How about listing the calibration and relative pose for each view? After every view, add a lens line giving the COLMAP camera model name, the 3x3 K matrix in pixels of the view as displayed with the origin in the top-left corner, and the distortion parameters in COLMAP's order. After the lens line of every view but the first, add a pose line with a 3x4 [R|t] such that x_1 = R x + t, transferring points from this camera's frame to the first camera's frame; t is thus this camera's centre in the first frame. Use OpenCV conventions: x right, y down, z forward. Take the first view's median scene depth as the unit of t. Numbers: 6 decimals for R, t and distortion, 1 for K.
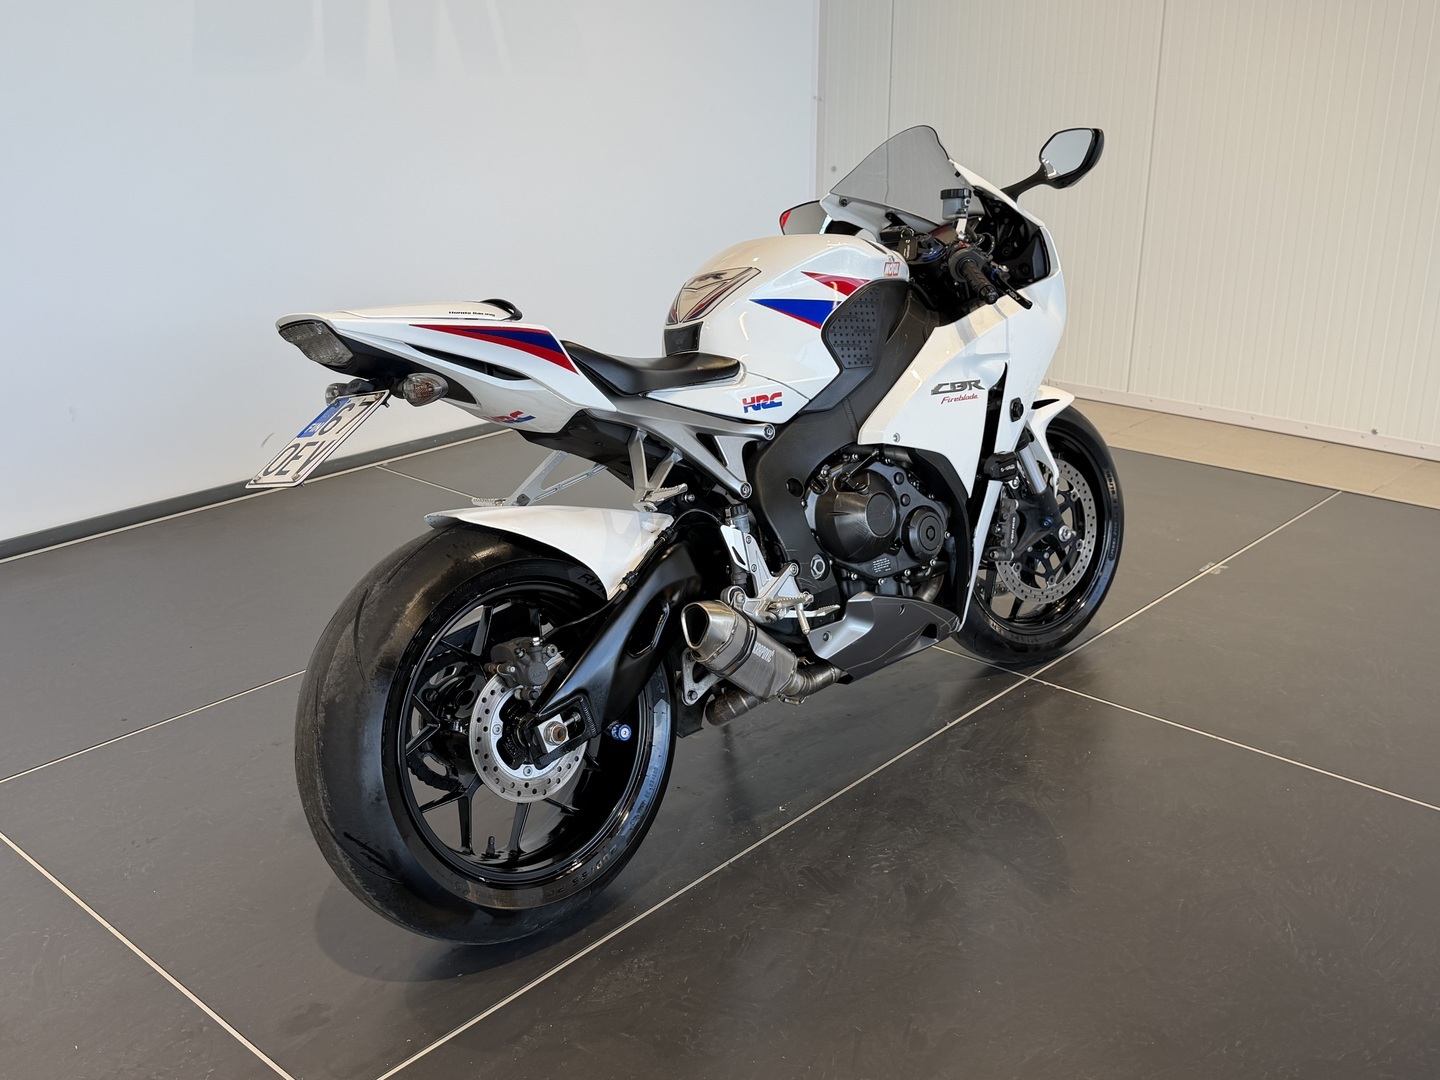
lens RADIAL K [[1421.1, 0, 720.0], [0, 1421.1, 540.0], [0, 0, 1]] dist [0.169659, -0.385216]
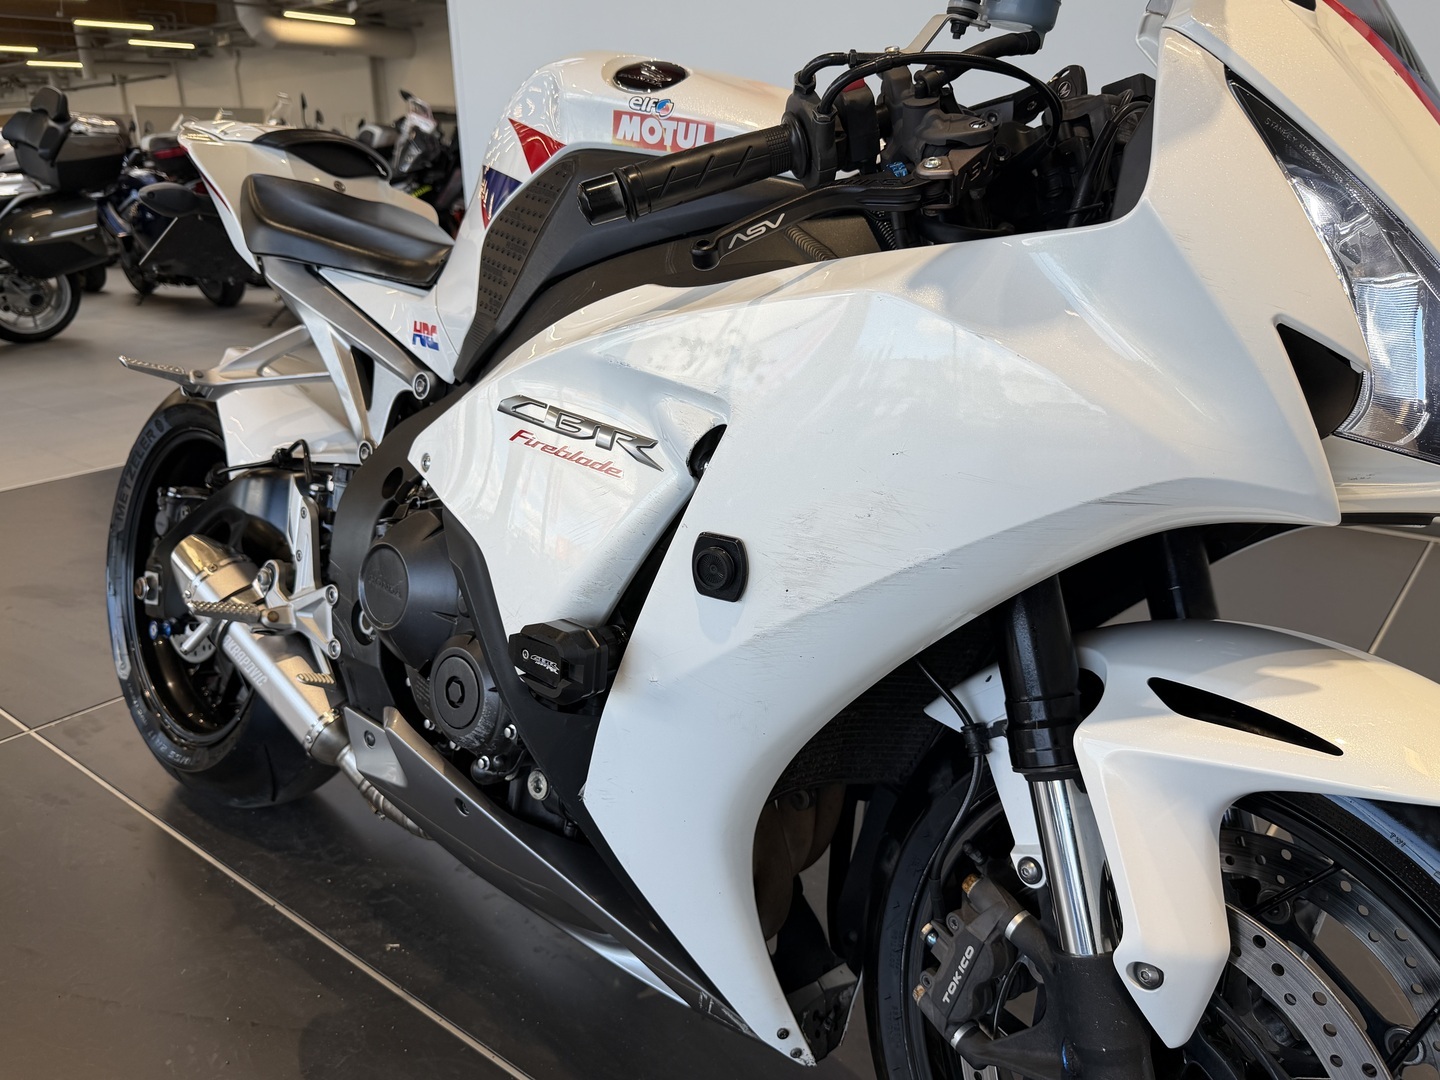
lens RADIAL K [[1098.5, 0, 720.0], [0, 1098.5, 540.0], [0, 0, 1]] dist [0.088185, -0.152436]
pose [[0.067869, 0.331908, -0.940867, 0.511697], [-0.314579, 0.902056, 0.295525, -0.197801], [0.946802, 0.275920, 0.165633, 1.075550]]
